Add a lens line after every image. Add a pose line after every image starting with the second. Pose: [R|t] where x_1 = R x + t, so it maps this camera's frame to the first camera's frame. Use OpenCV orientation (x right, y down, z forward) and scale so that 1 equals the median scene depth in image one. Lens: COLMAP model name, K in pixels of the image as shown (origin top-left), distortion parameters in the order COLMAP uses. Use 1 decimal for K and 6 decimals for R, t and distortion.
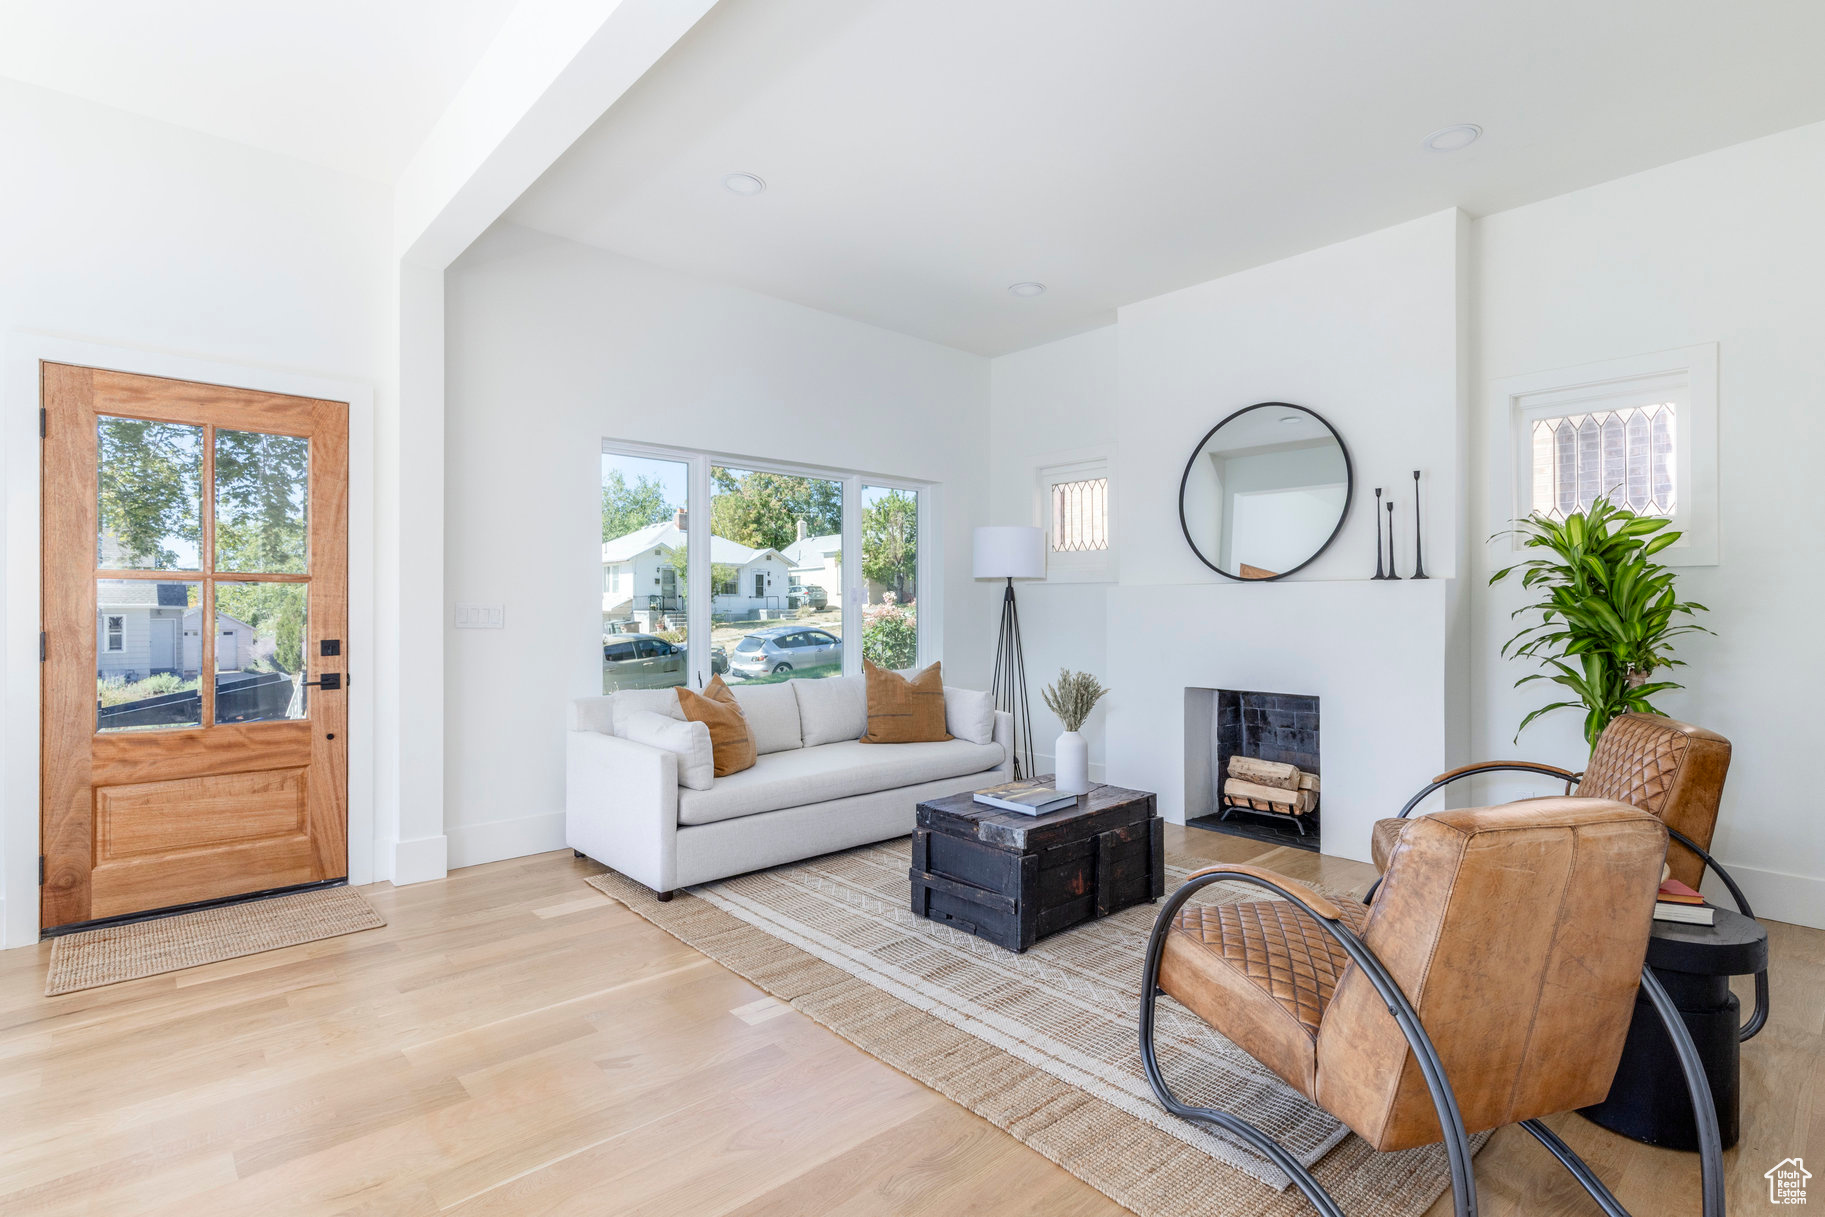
lens RADIAL K [[890.6, 0, 919.4], [0, 890.6, 606.7], [0, 0, 1]] dist [0.001921, -0.001463]
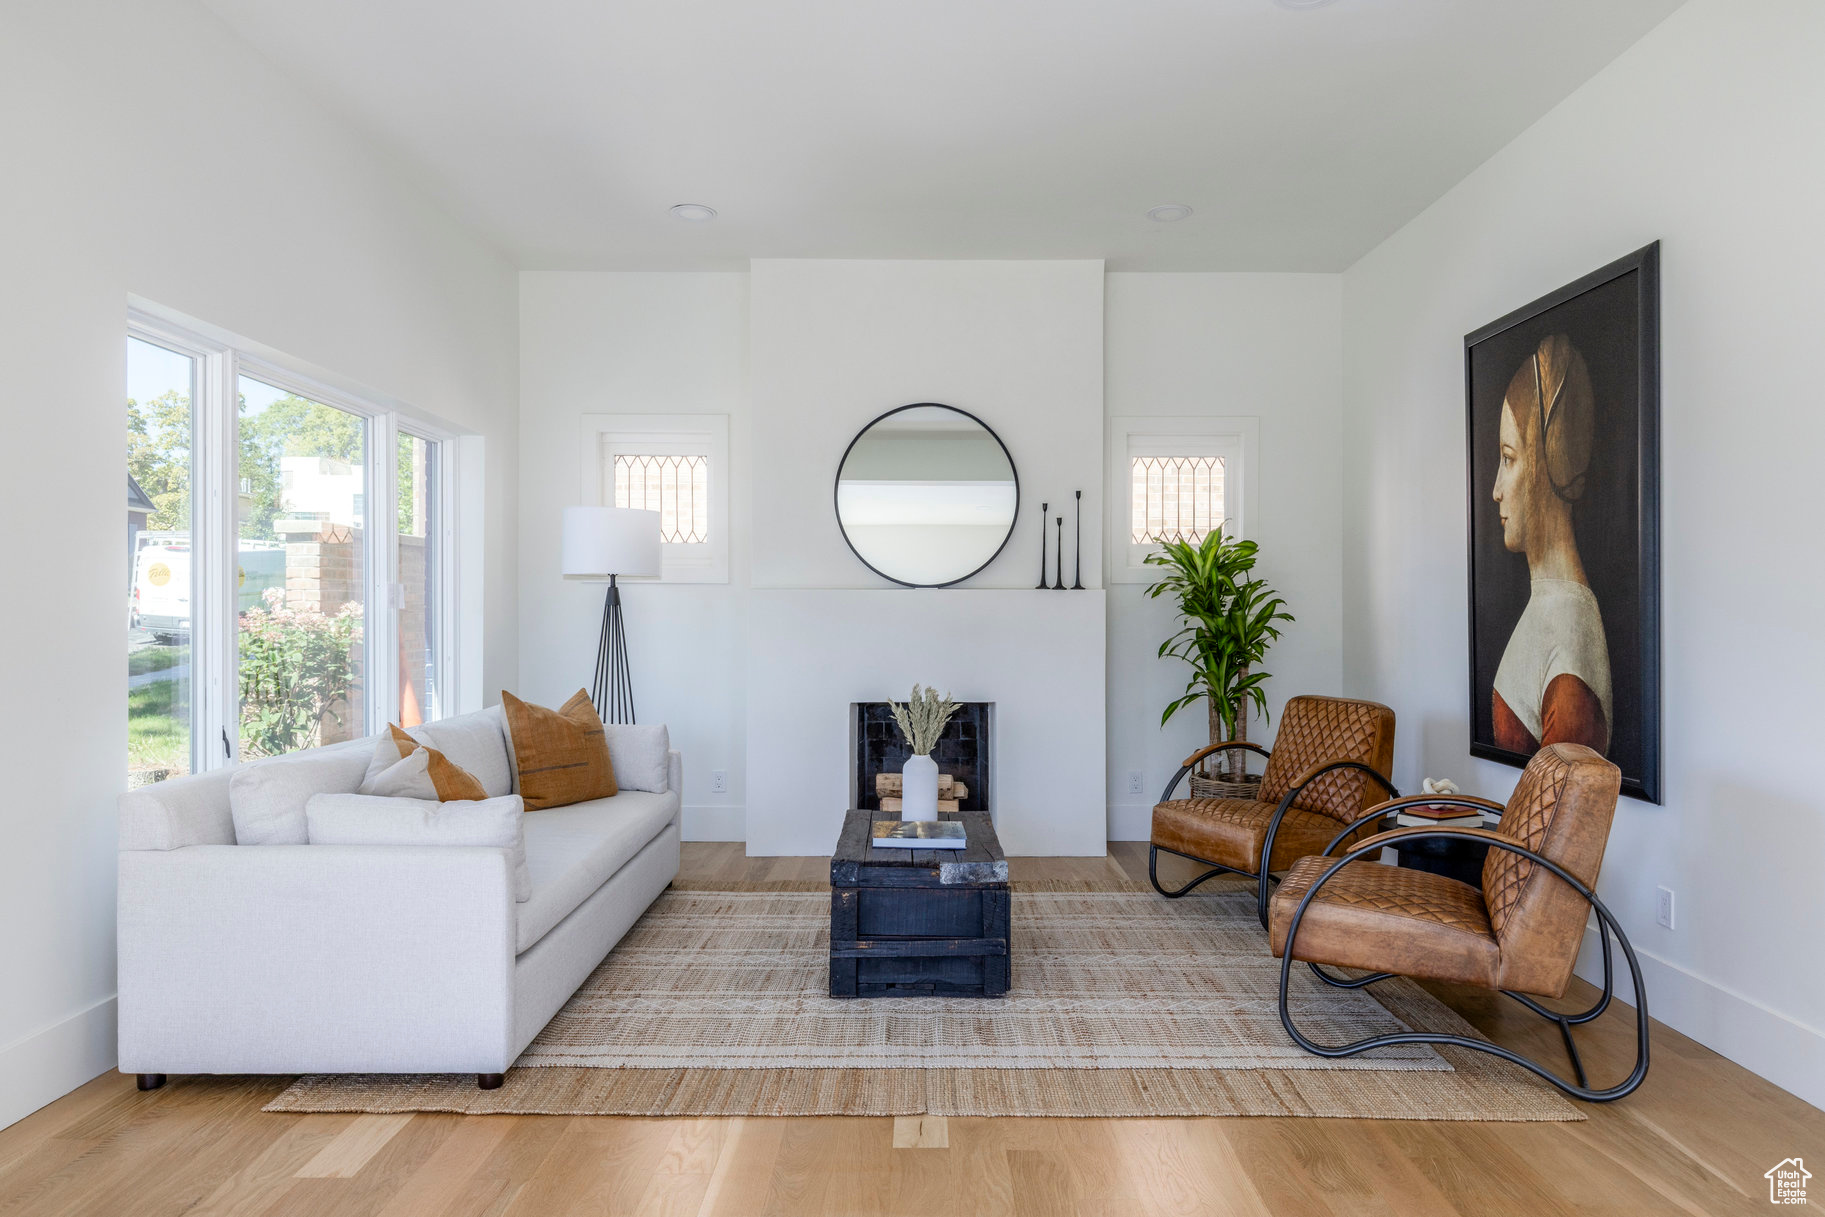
lens RADIAL K [[1111.8, 0, 947.9], [0, 1111.8, 612.1], [0, 0, 1]] dist [-0.000889, -0.000925]
pose [[0.660536, 0.002088, 0.750792, -0.717446], [-0.004557, 0.999989, 0.001228, -0.005197], [-0.750781, -0.004232, 0.660538, 0.270114]]
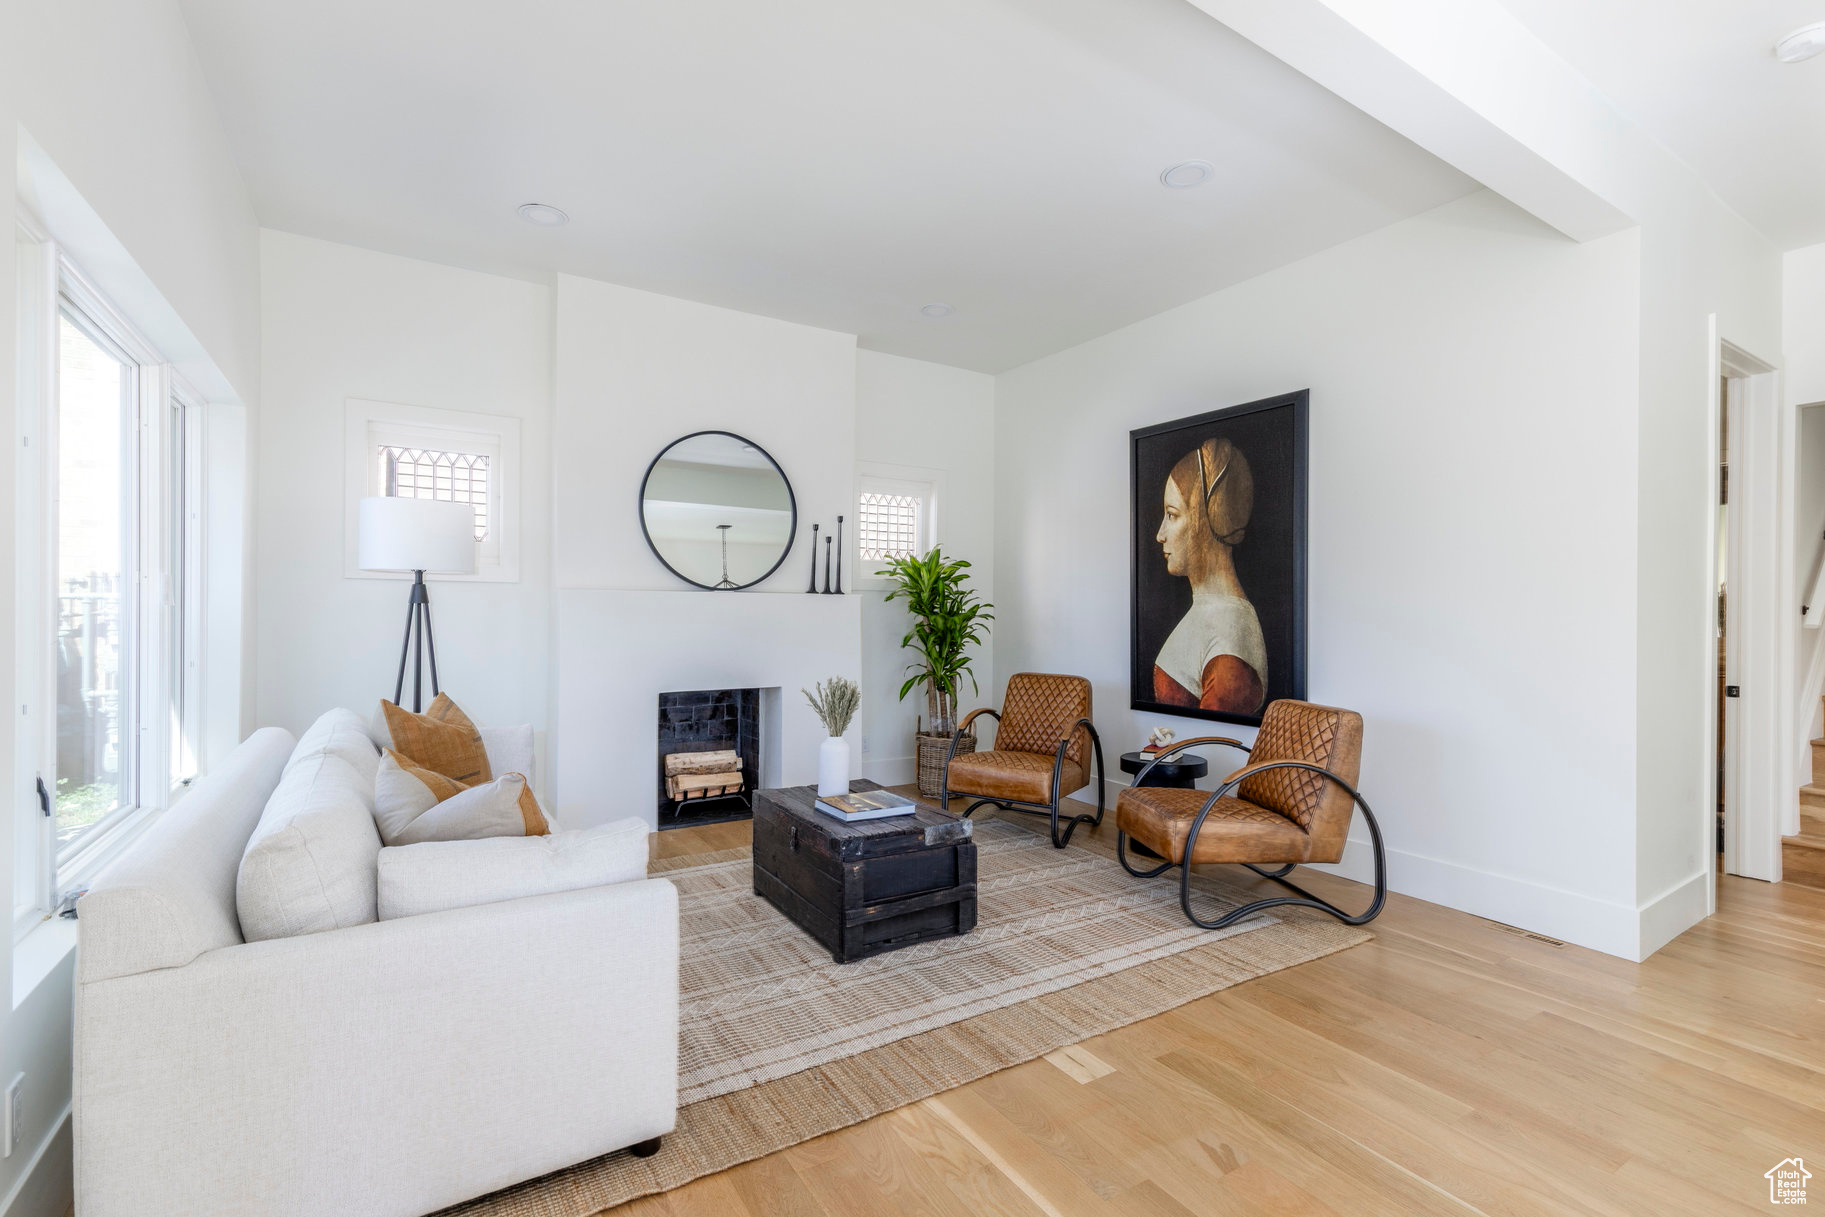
lens RADIAL K [[814.8, 0, 928.7], [0, 814.8, 608.2], [0, 0, 1]] dist [0.010462, -0.002819]
pose [[0.168282, 0.005827, 0.985722, -0.825915], [-0.011858, 0.999922, -0.003886, -0.007605], [-0.985668, -0.011035, 0.168338, 0.813417]]
